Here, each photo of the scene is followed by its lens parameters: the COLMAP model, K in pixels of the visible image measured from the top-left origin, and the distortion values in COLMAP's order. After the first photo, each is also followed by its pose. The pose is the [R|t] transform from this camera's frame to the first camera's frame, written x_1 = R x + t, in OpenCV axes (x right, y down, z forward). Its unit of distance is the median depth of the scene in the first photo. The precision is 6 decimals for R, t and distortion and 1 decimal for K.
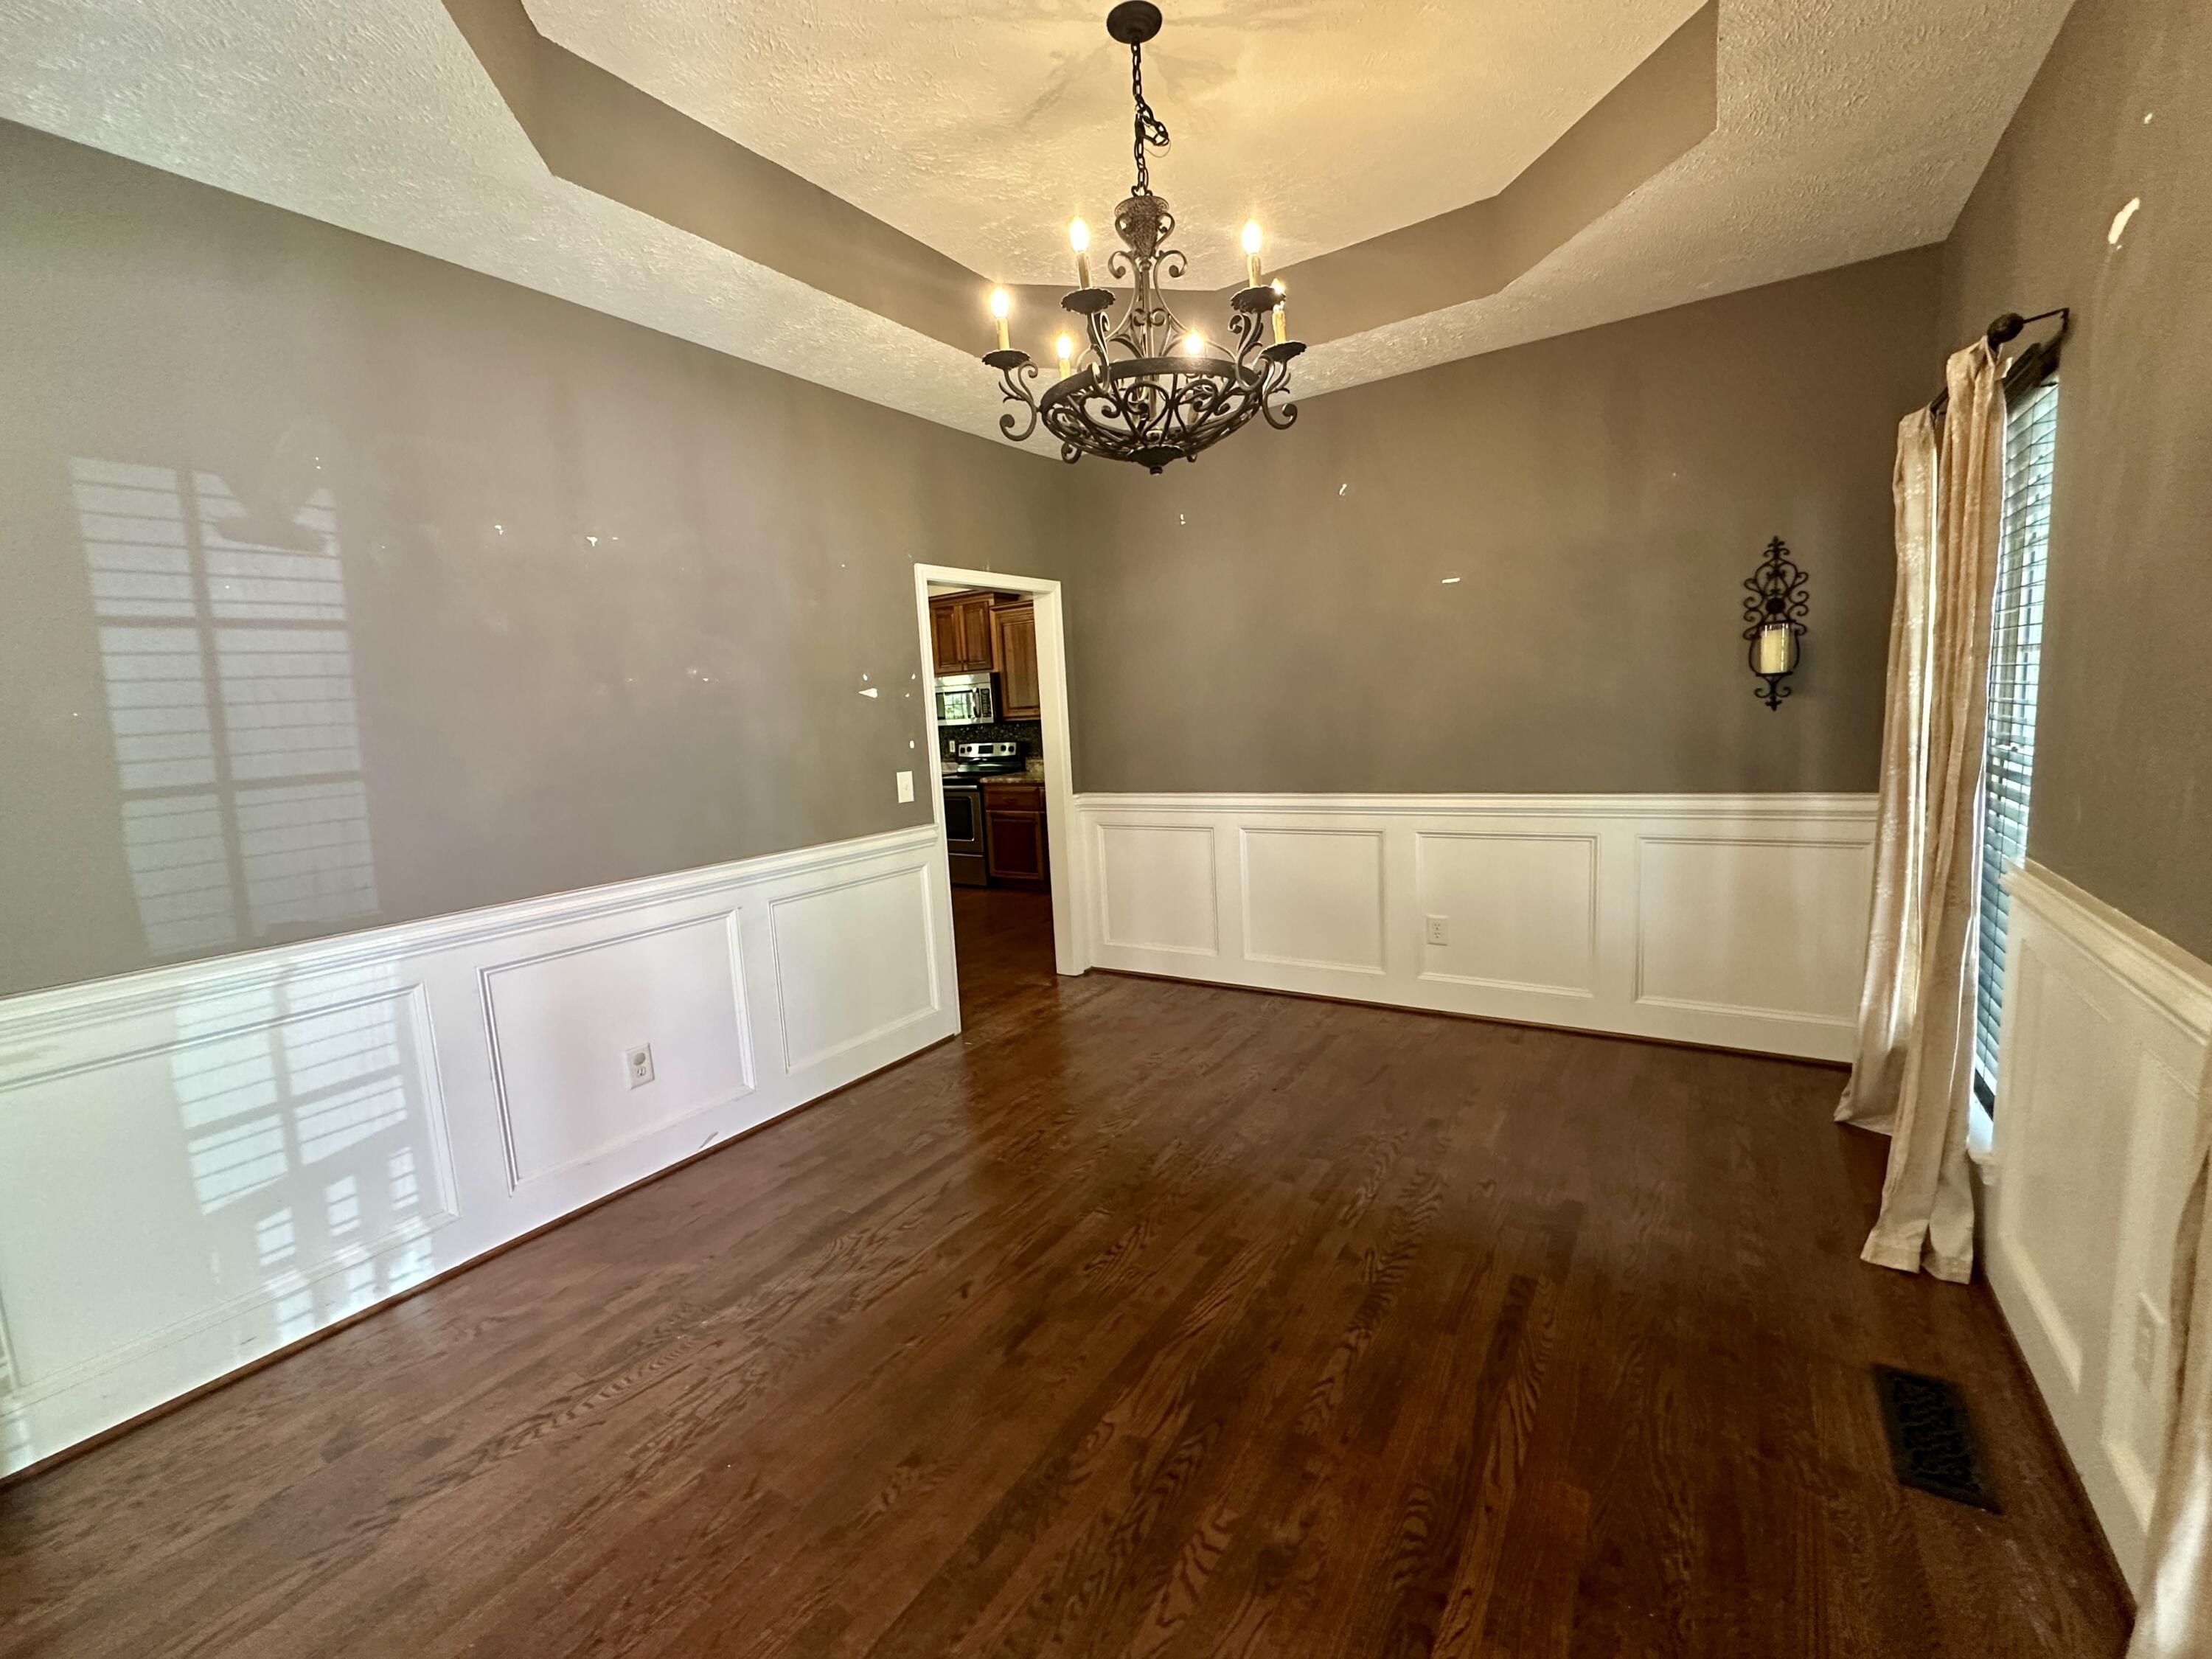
lens RADIAL K [[911.2, 0, 1103.6], [0, 911.2, 828.6], [0, 0, 1]] dist [-0.000841, 0.000059]
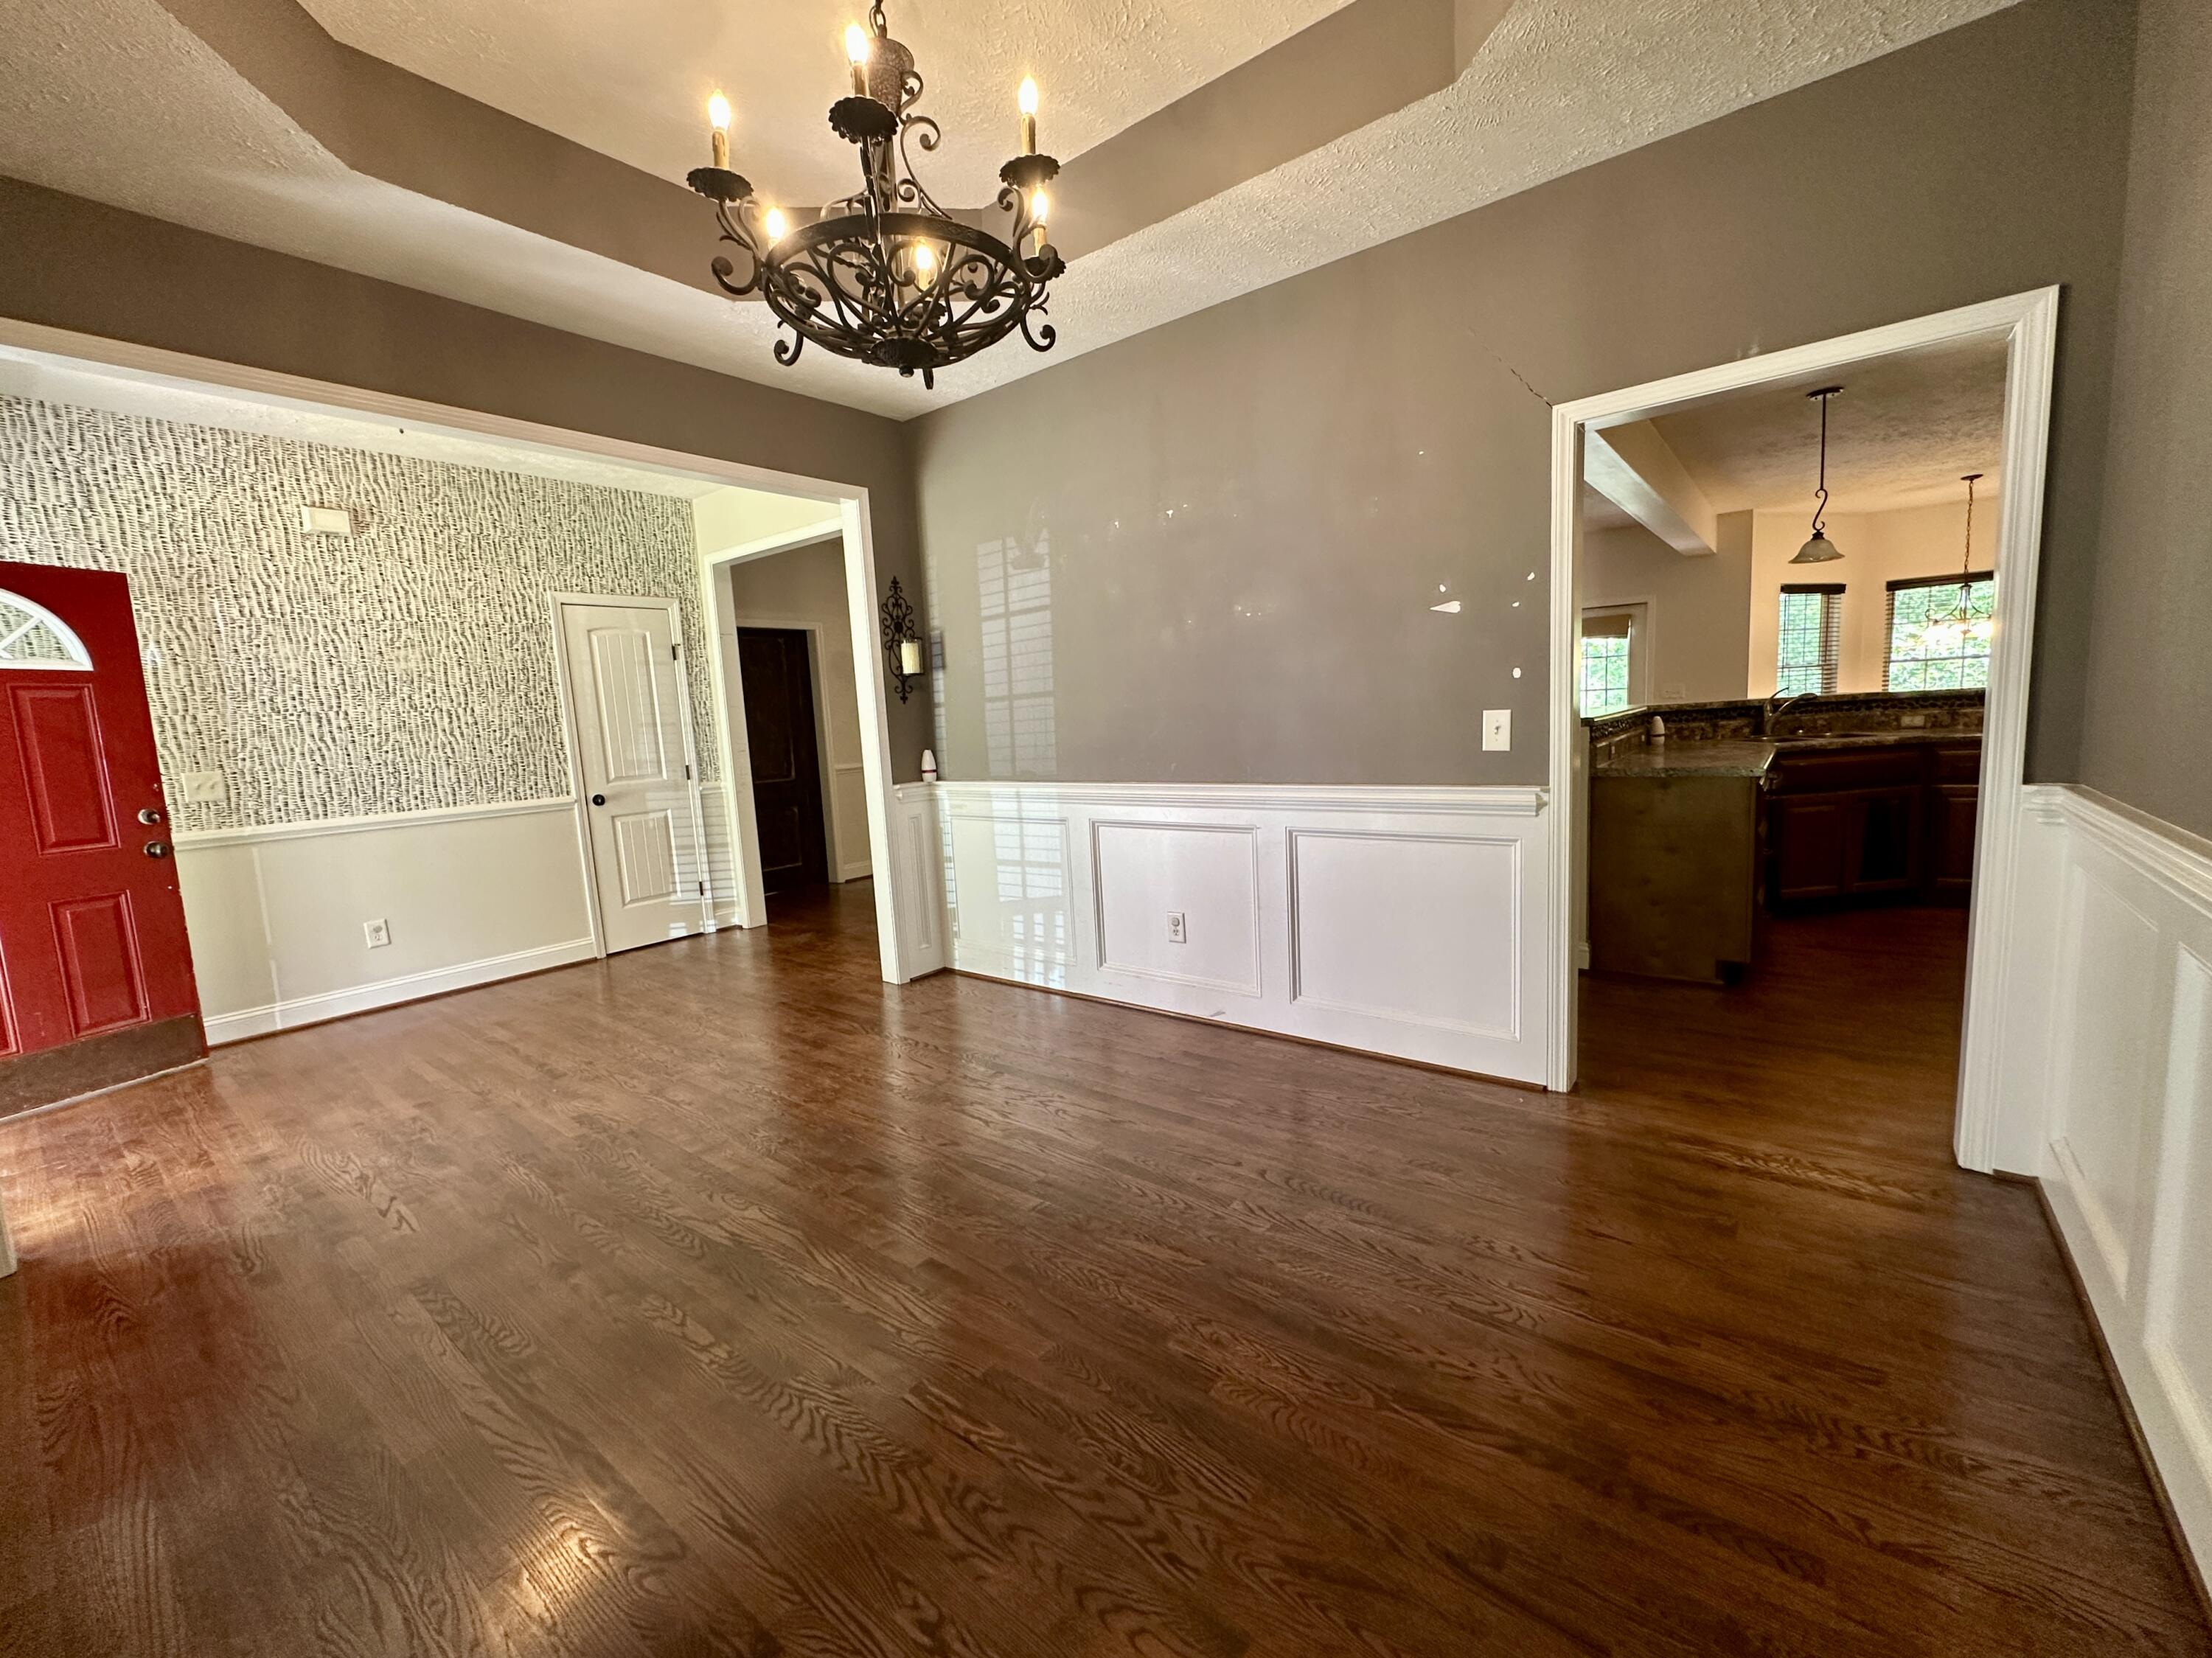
lens RADIAL K [[904.4, 0, 1104.3], [0, 904.4, 824.3], [0, 0, 1]] dist [-0.002142, -0.000163]
pose [[-0.081266, 0.181440, -0.980038, 0.922773], [-0.070882, 0.979749, 0.187264, -0.145113], [0.994169, 0.084685, -0.066760, 1.242393]]
